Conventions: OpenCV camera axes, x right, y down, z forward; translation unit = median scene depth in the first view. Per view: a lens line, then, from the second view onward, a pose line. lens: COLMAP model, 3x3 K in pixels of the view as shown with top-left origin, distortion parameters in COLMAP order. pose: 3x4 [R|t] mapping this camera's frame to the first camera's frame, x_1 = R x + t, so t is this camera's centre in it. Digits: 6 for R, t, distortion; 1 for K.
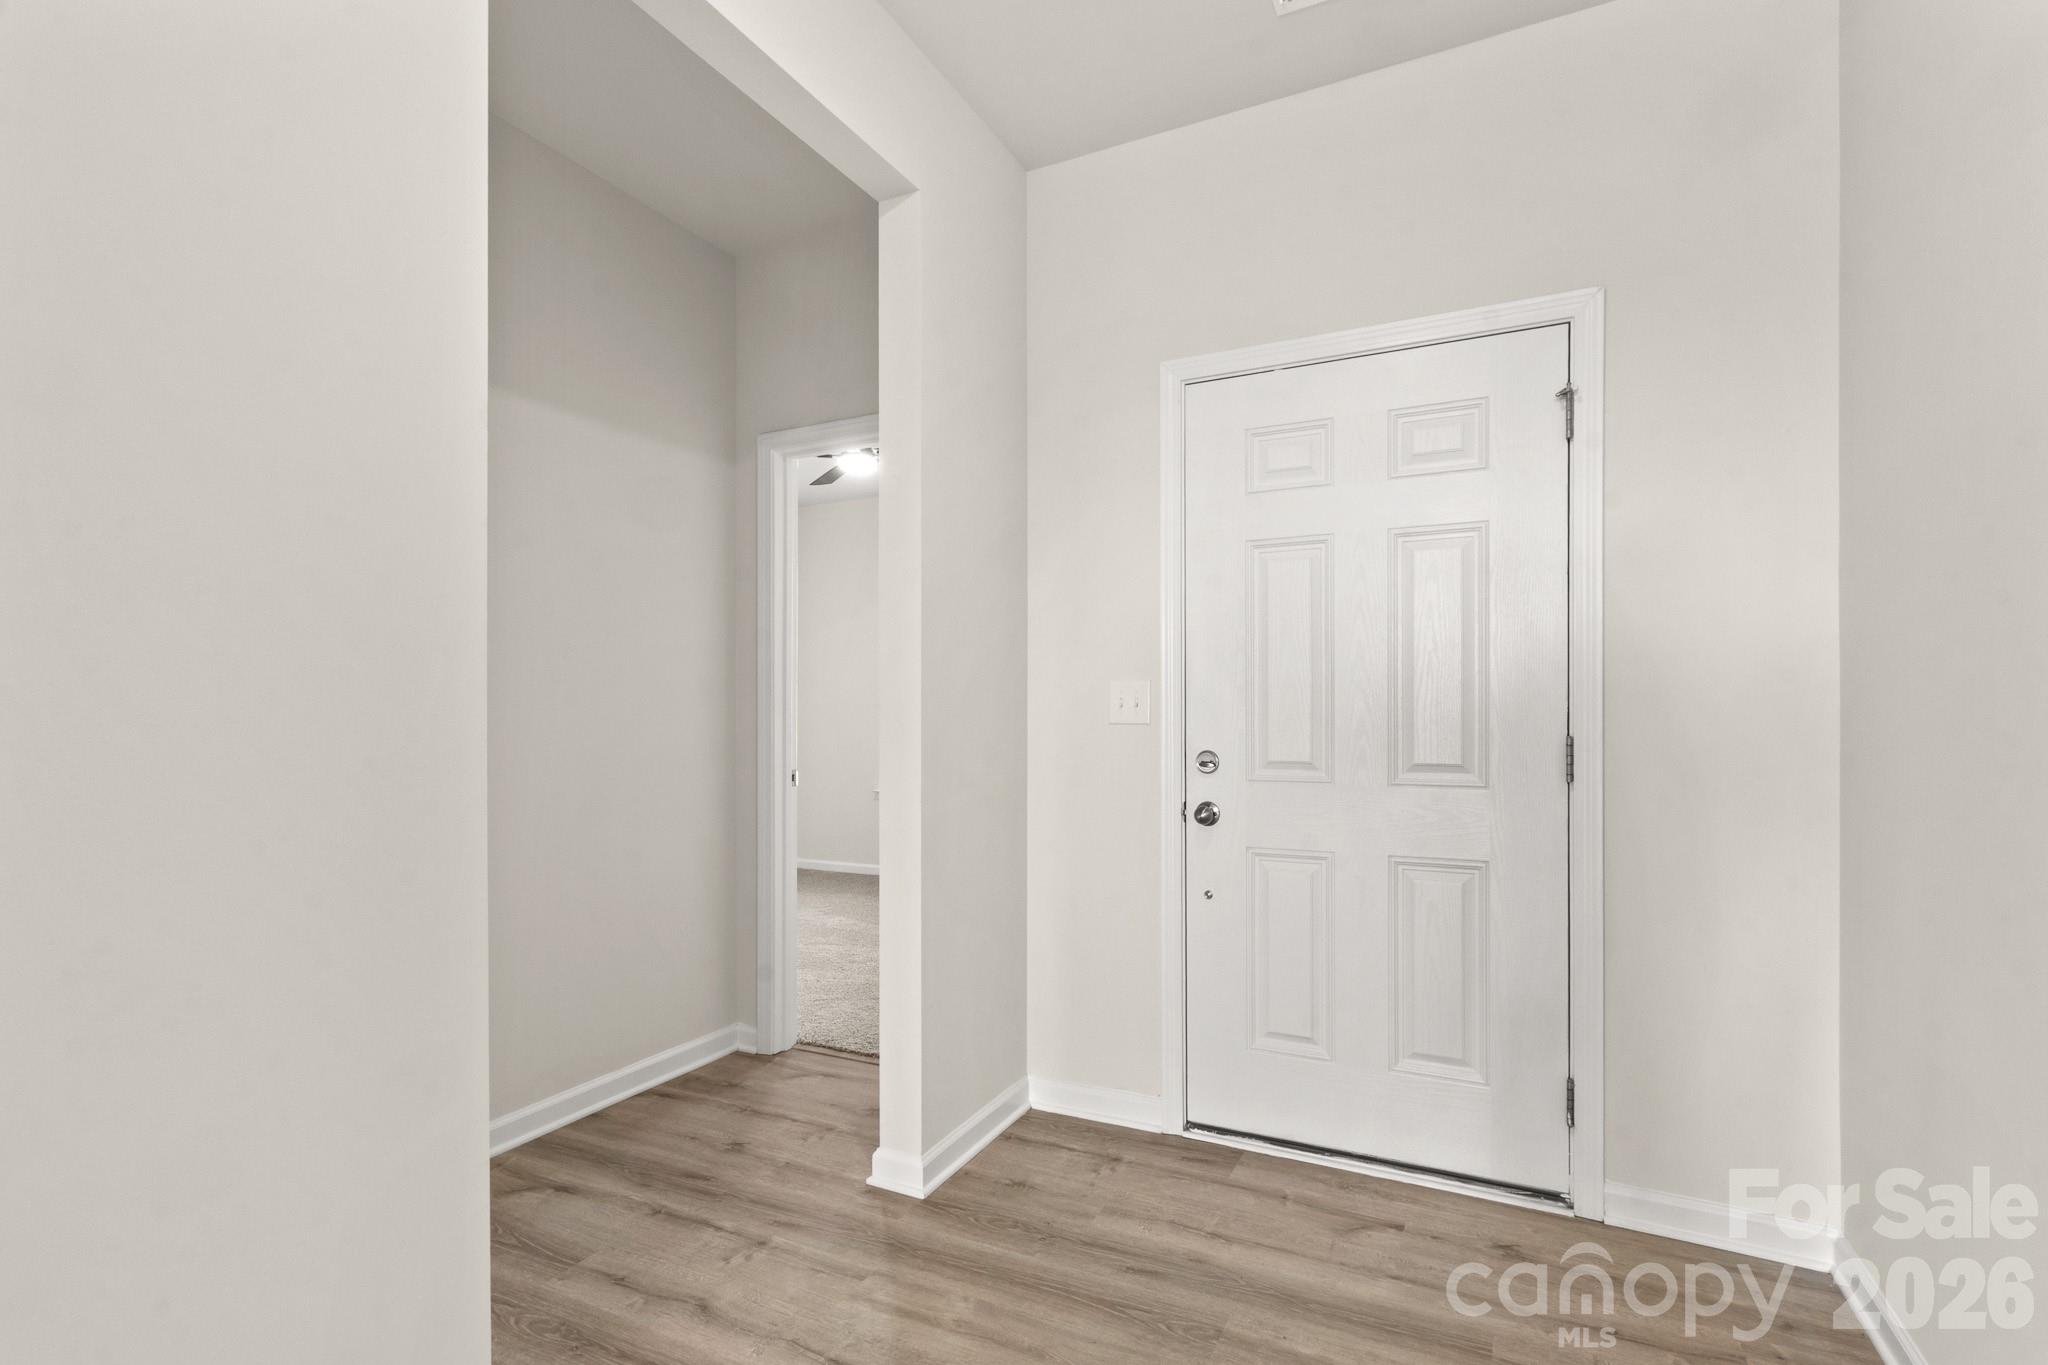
lens RADIAL K [[951.2, 0, 1031.5], [0, 951.2, 705.8], [0, 0, 1]] dist [0.002312, 0.000585]
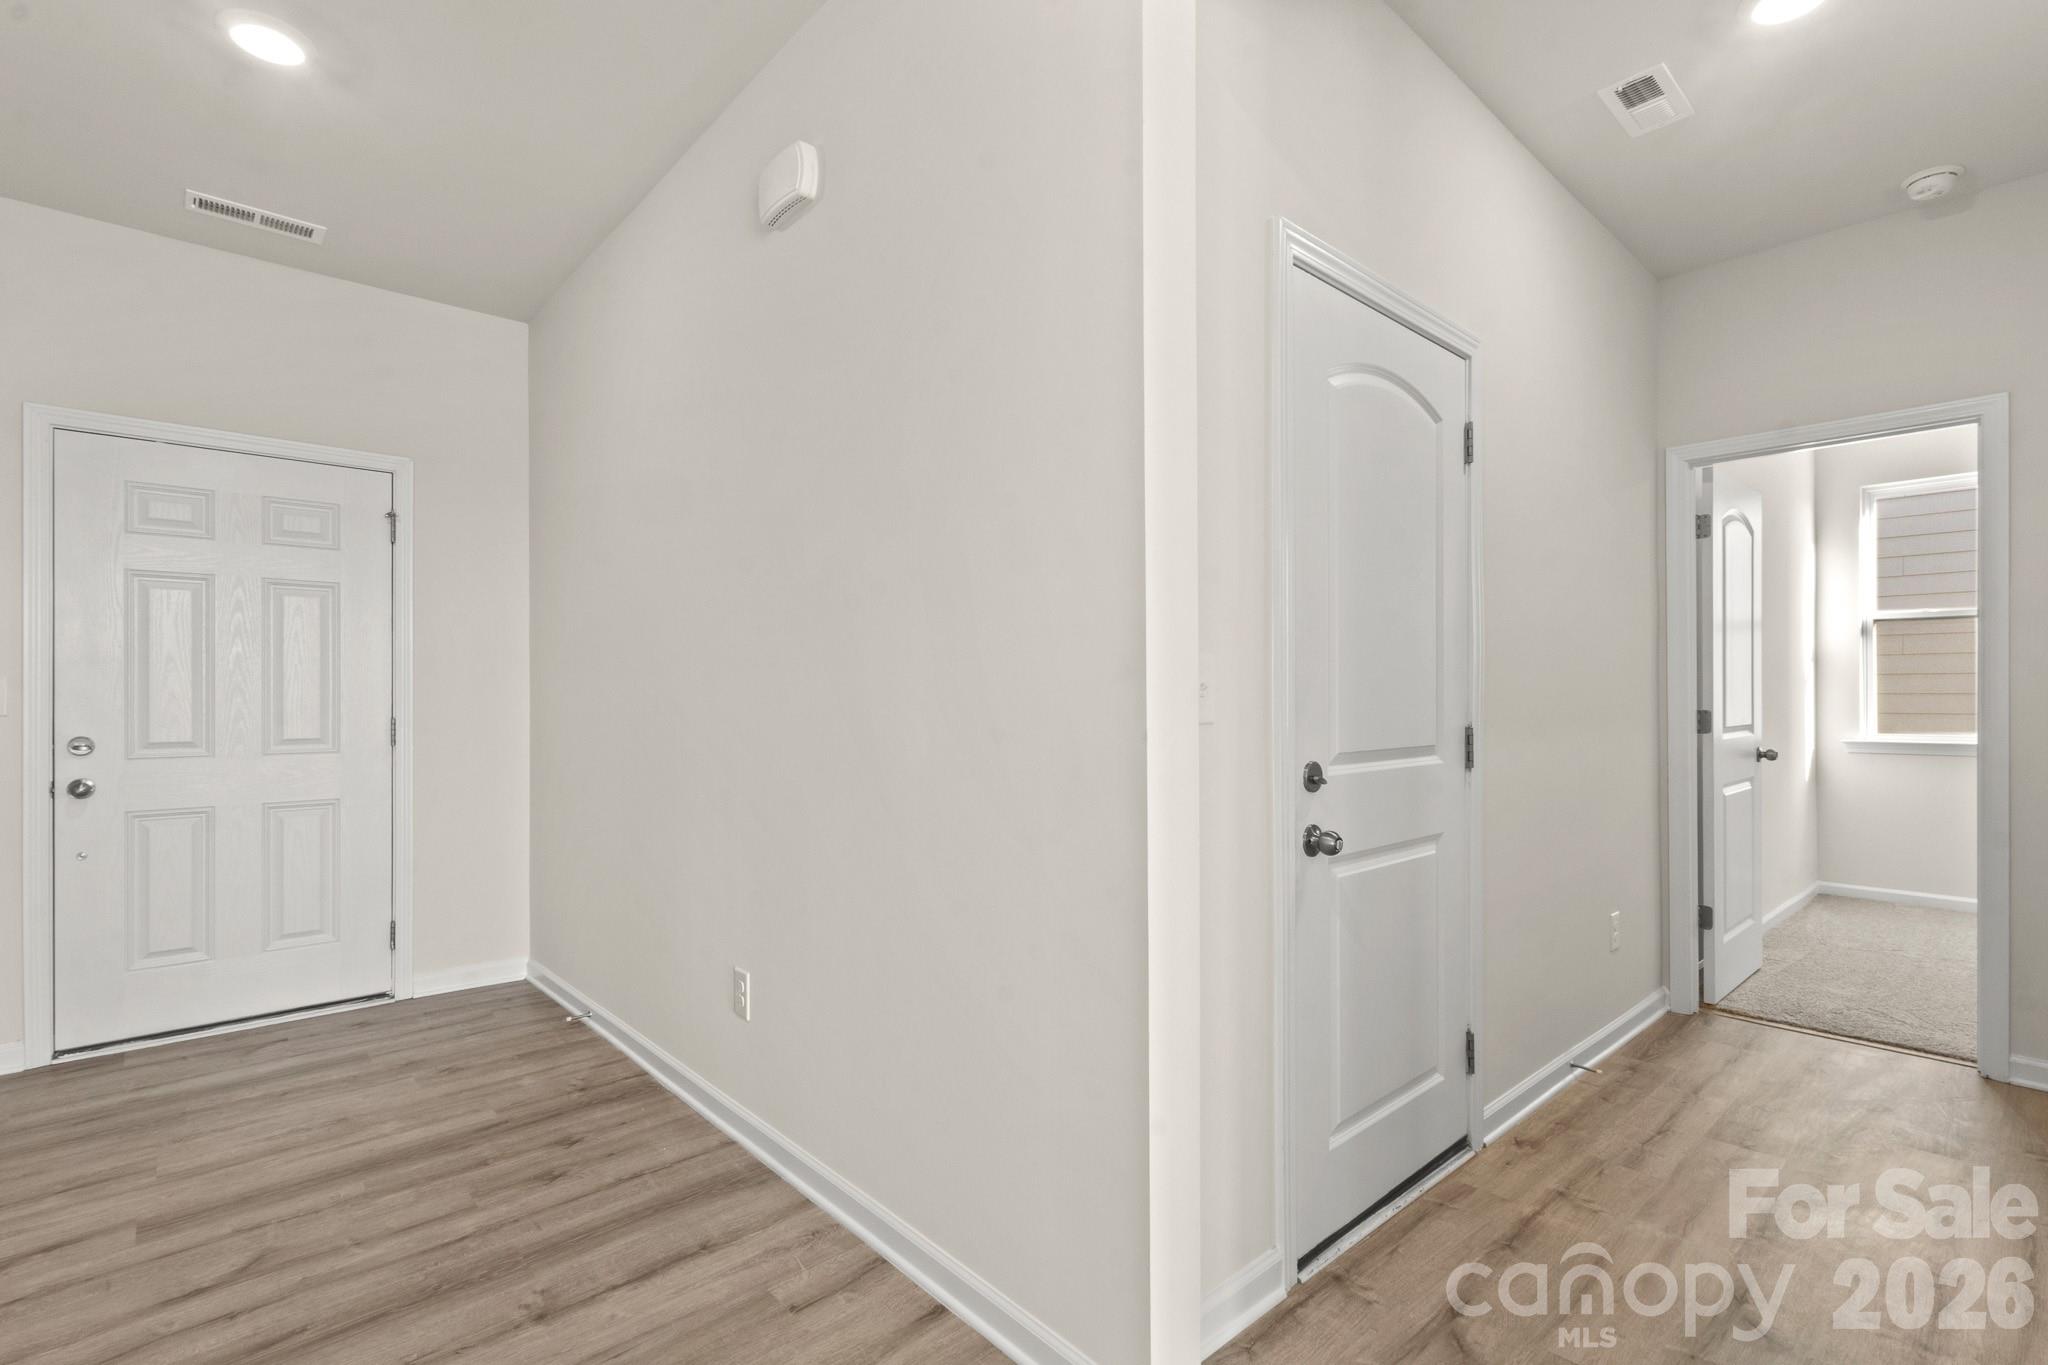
lens RADIAL K [[951.2, 0, 1031.5], [0, 951.2, 705.8], [0, 0, 1]] dist [0.002312, 0.000585]
pose [[0.360604, -0.006572, 0.932696, -0.571635], [-0.004997, 0.999947, 0.008978, -0.010573], [-0.932706, -0.007898, 0.360552, -0.632234]]
